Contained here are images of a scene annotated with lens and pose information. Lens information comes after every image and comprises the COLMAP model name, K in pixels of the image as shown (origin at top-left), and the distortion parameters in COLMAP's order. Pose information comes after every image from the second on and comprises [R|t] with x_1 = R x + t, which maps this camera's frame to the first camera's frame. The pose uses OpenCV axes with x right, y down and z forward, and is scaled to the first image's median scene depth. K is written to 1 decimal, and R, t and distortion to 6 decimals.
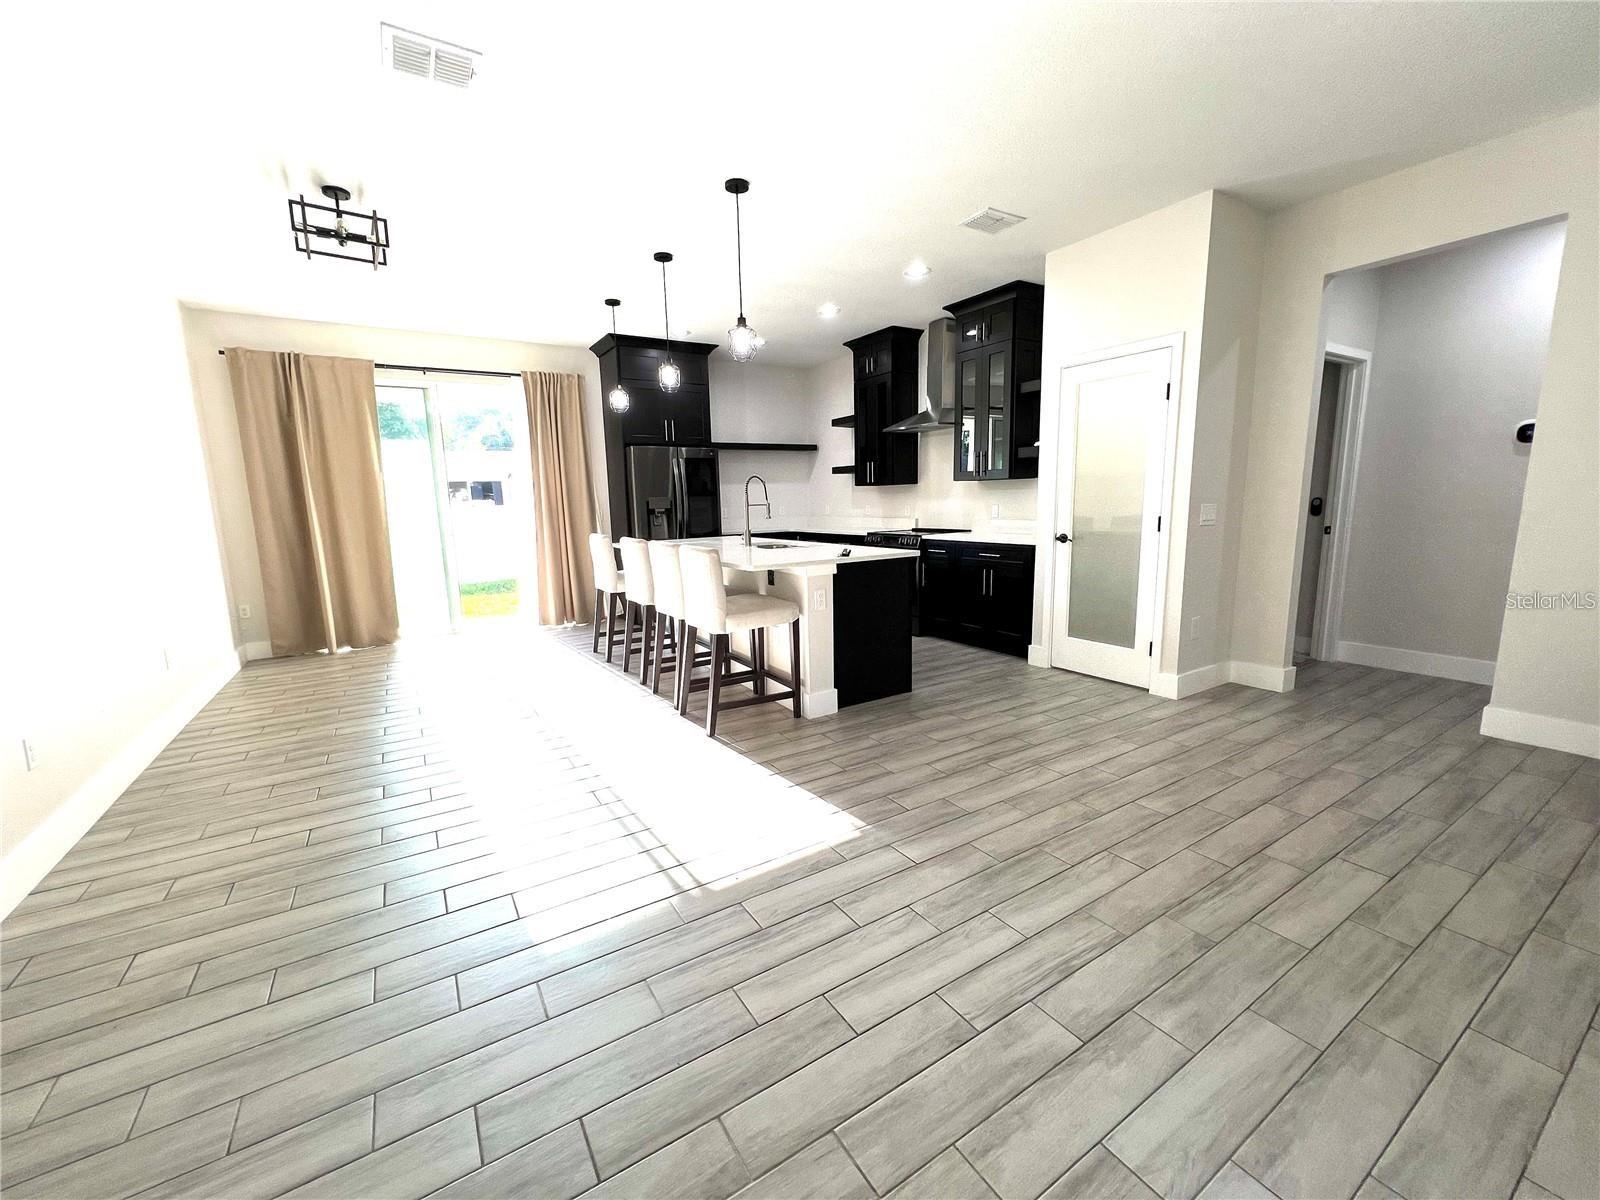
lens RADIAL K [[644.2, 0, 800.3], [0, 644.2, 603.6], [0, 0, 1]] dist [-0.001176, 0.000132]
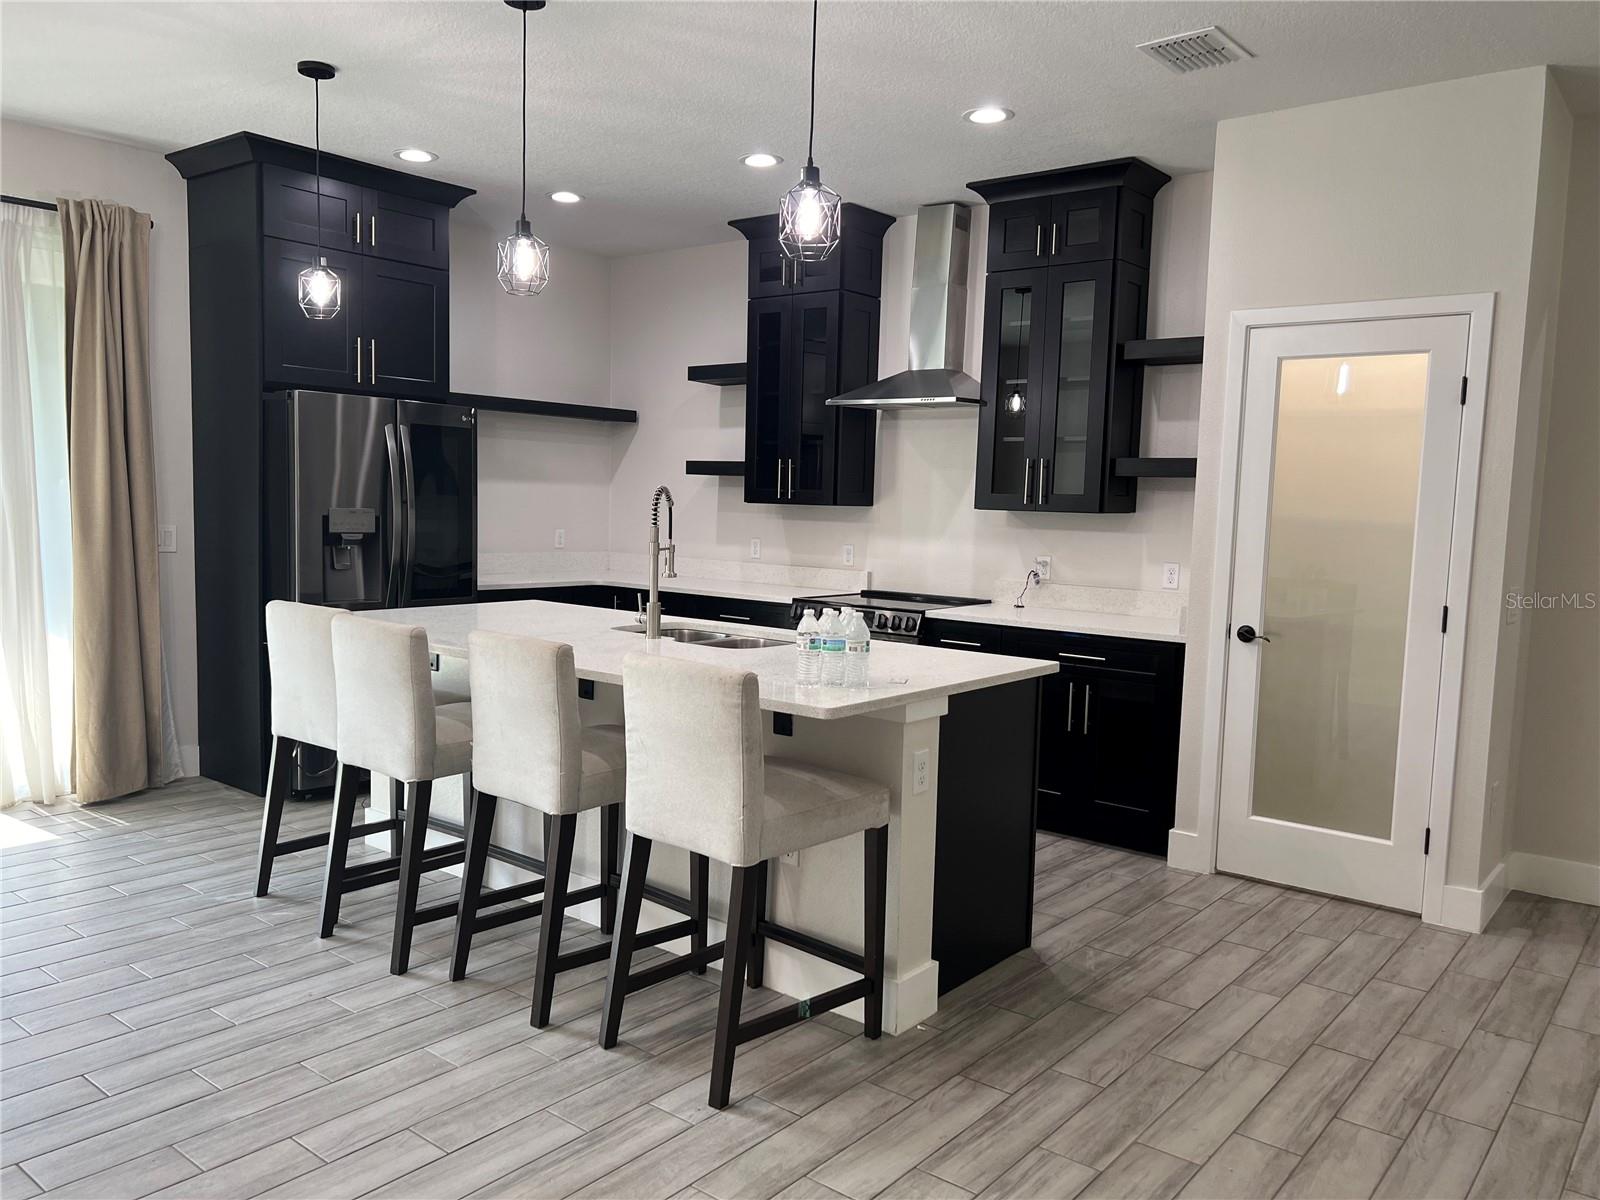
lens RADIAL K [[1211.1, 0, 806.9], [0, 1211.1, 605.3], [0, 0, 1]] dist [0.045575, -0.051433]
pose [[0.943839, 0.020717, 0.329756, -0.273571], [0.003660, 0.997316, -0.073131, -0.050285], [-0.330386, 0.070230, 0.941229, 0.151428]]
